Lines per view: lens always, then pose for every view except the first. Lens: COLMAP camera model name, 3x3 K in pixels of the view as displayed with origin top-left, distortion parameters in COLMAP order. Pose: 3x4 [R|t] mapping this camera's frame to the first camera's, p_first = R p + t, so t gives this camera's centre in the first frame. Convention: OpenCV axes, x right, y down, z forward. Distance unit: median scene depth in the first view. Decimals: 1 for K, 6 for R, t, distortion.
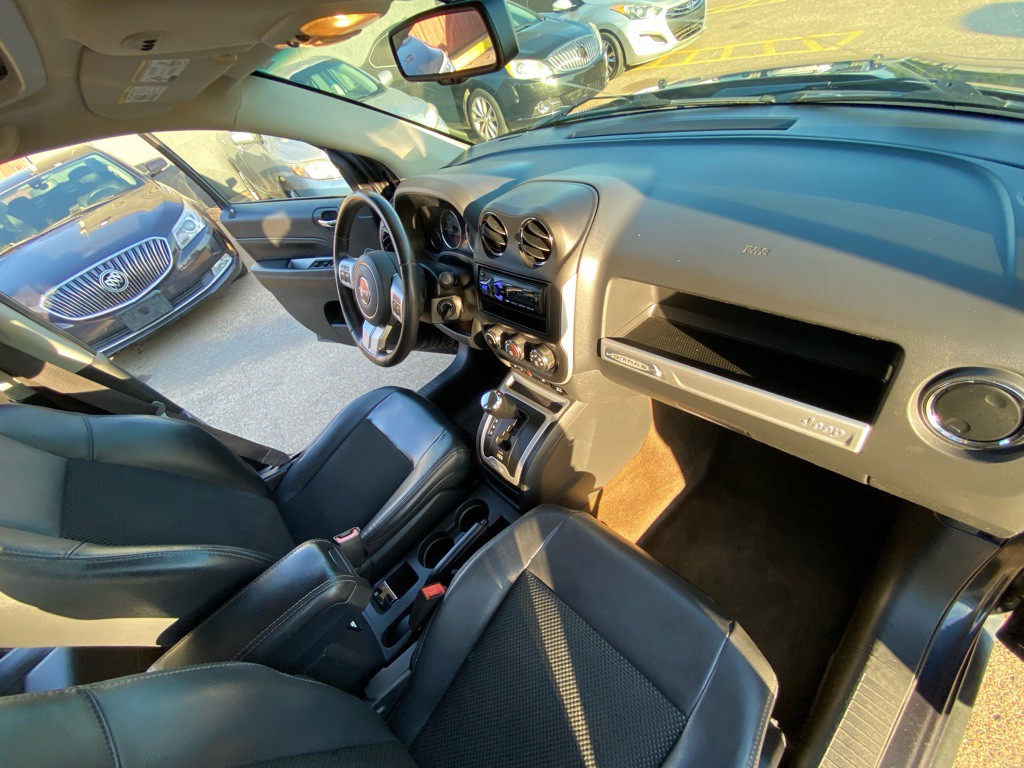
lens RADIAL K [[417.8, 0, 509.1], [0, 417.8, 385.6], [0, 0, 1]] dist [0.013087, -0.016491]
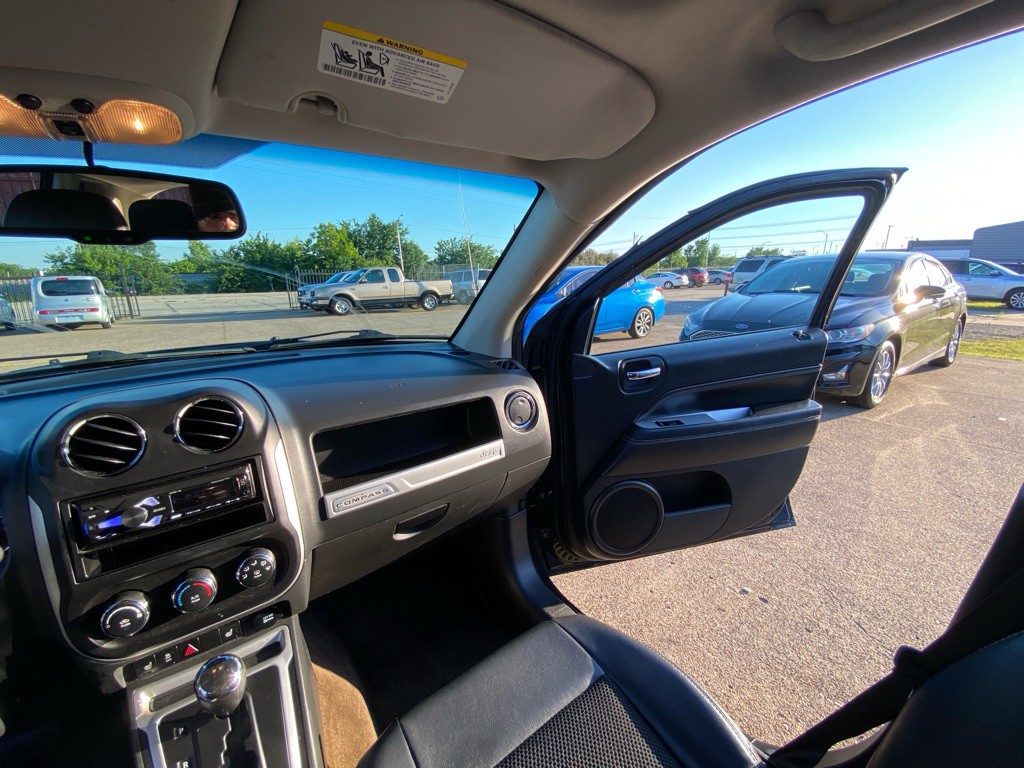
lens RADIAL K [[416.4, 0, 510.2], [0, 416.4, 382.8], [0, 0, 1]] dist [0.030797, -0.027239]
pose [[0.111845, 0.018062, 0.993561, -0.621824], [0.671690, 0.735469, -0.088982, 0.062949], [-0.732341, 0.677318, 0.070127, 0.405202]]
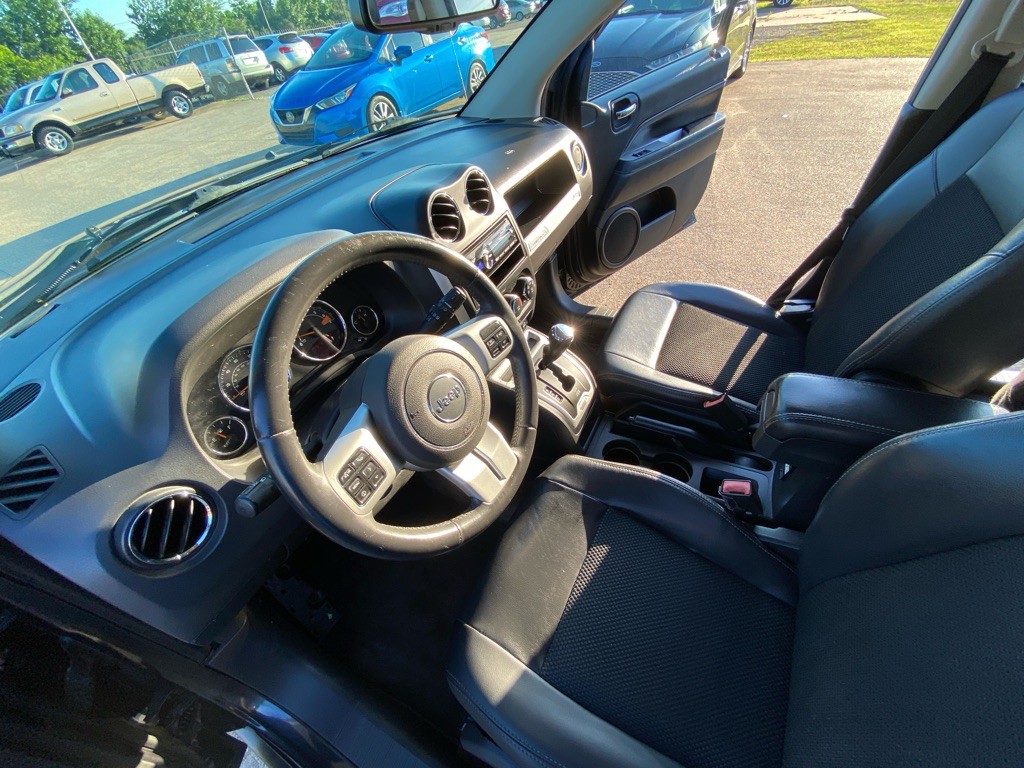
lens RADIAL K [[417.8, 0, 509.1], [0, 417.8, 385.6], [0, 0, 1]] dist [0.013087, -0.016491]
pose [[-0.278305, -0.398634, 0.873864, -1.004629], [0.794030, 0.416423, 0.442841, -0.467570], [-0.540428, 0.817119, 0.200634, 0.998215]]
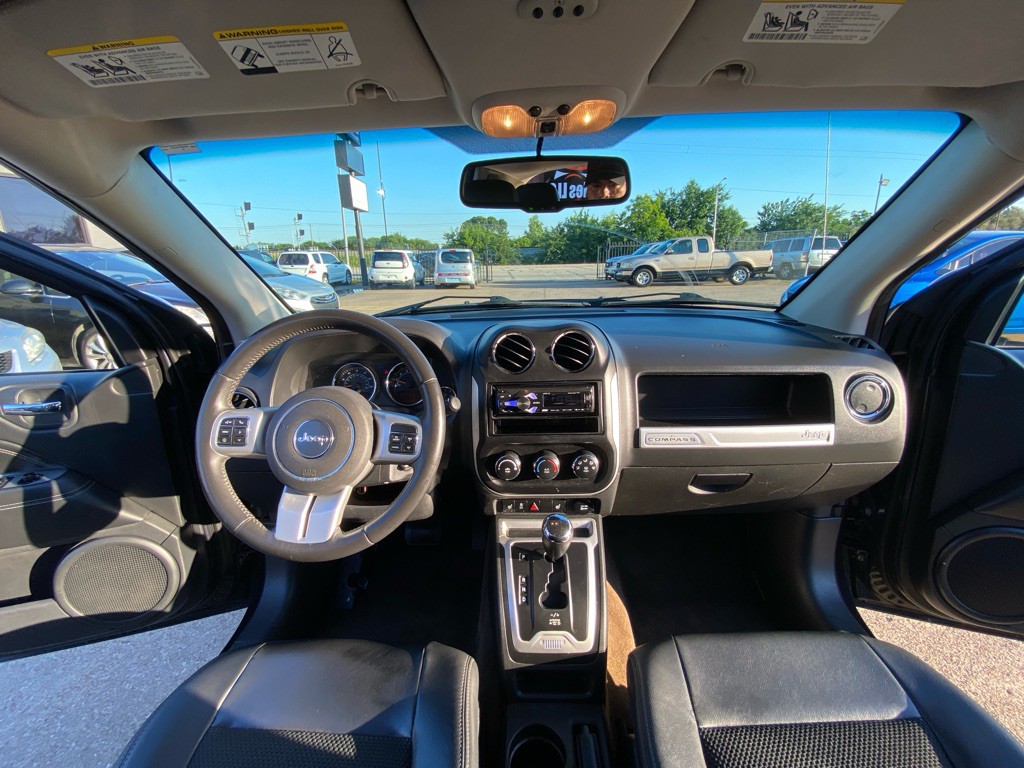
lens RADIAL K [[416.4, 0, 510.2], [0, 416.4, 382.8], [0, 0, 1]] dist [0.030797, -0.027239]
pose [[0.686665, 0.038158, 0.725972, -0.752619], [0.364337, 0.846093, -0.389082, 0.086142], [-0.629087, 0.531667, 0.567080, 0.471890]]
